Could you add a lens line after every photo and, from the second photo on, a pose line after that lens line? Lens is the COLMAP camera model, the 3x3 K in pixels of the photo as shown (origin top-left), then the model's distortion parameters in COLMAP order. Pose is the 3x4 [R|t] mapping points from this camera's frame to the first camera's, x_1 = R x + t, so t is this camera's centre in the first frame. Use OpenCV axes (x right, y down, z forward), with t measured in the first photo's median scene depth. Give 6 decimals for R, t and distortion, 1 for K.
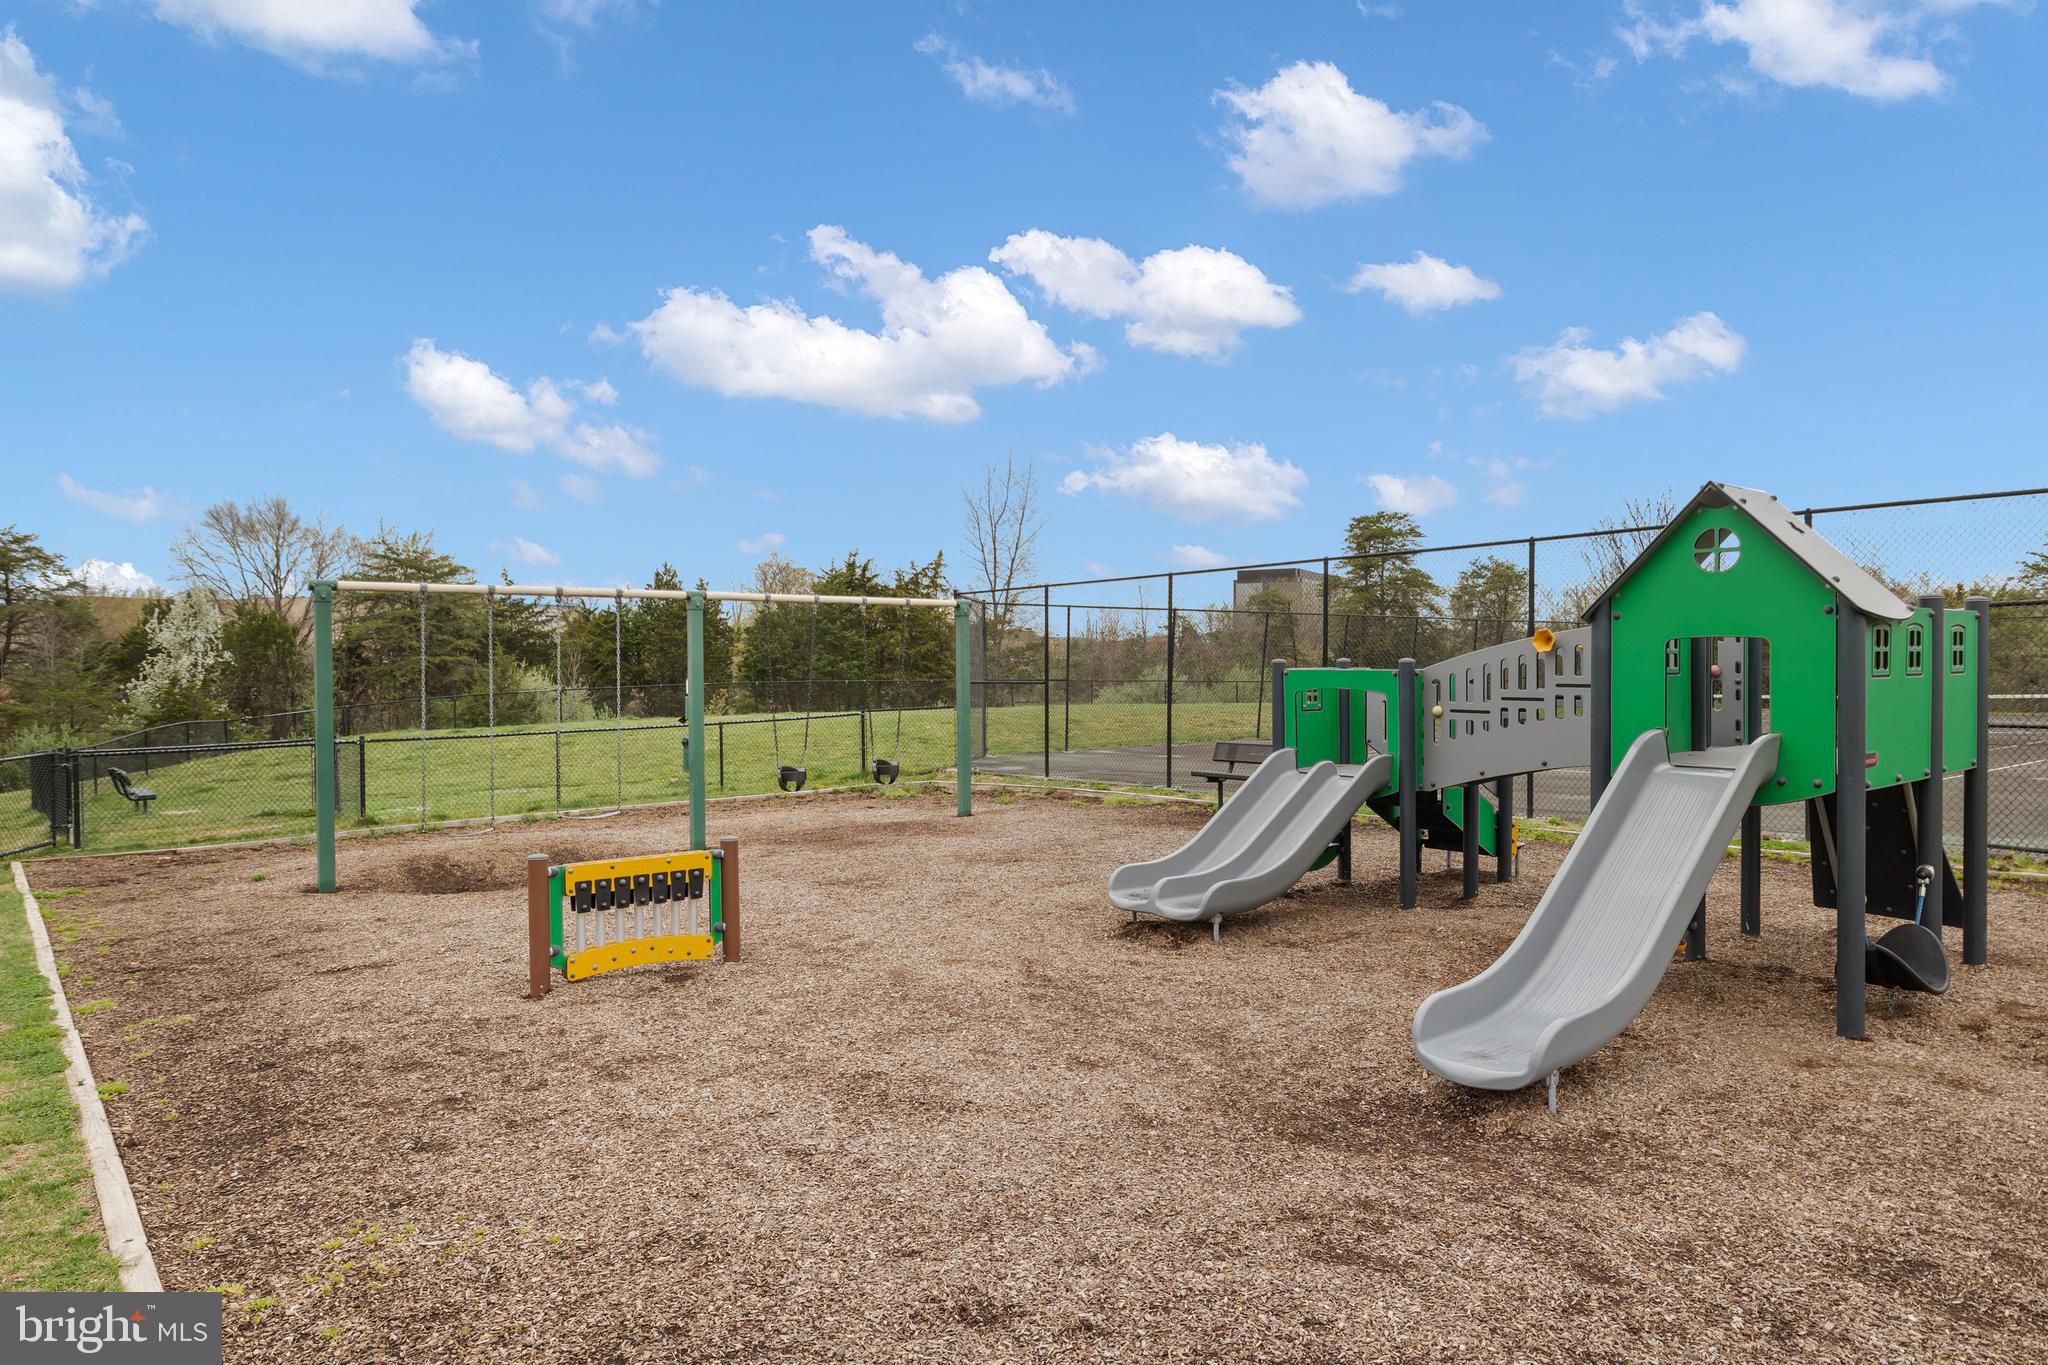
lens RADIAL K [[1235.5, 0, 1025.5], [0, 1235.5, 703.6], [0, 0, 1]] dist [0.024010, -0.001632]
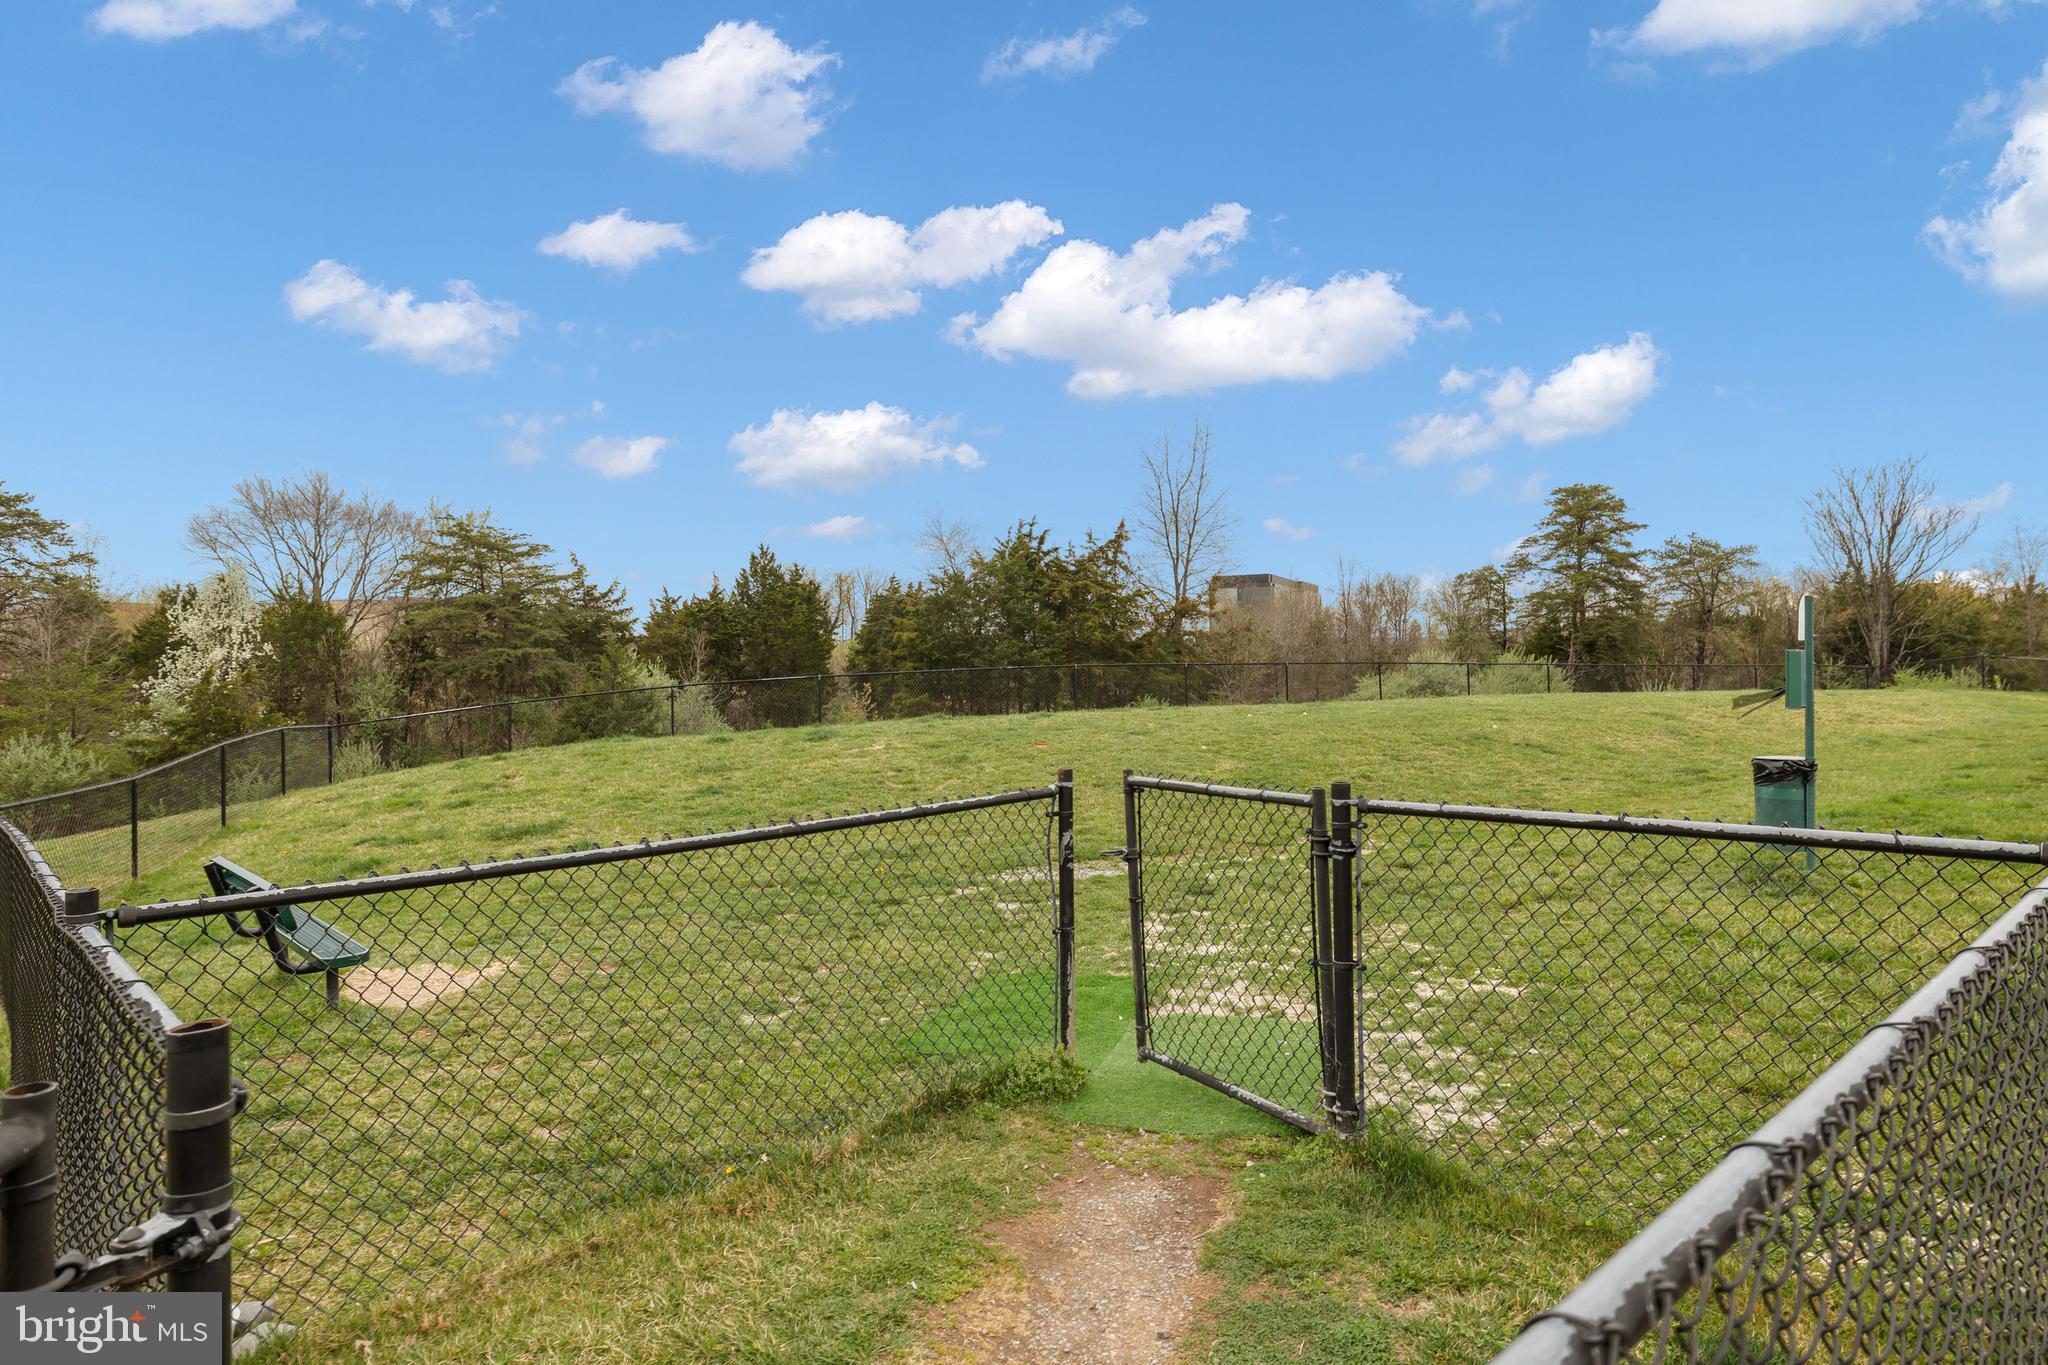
lens RADIAL K [[1124.6, 0, 1018.5], [0, 1124.6, 687.8], [0, 0, 1]] dist [0.005070, 0.000606]
pose [[0.999008, -0.006165, 0.044113, -0.174537], [0.006867, 0.999852, -0.015782, 0.003021], [-0.044010, 0.016069, 0.998902, 0.231198]]
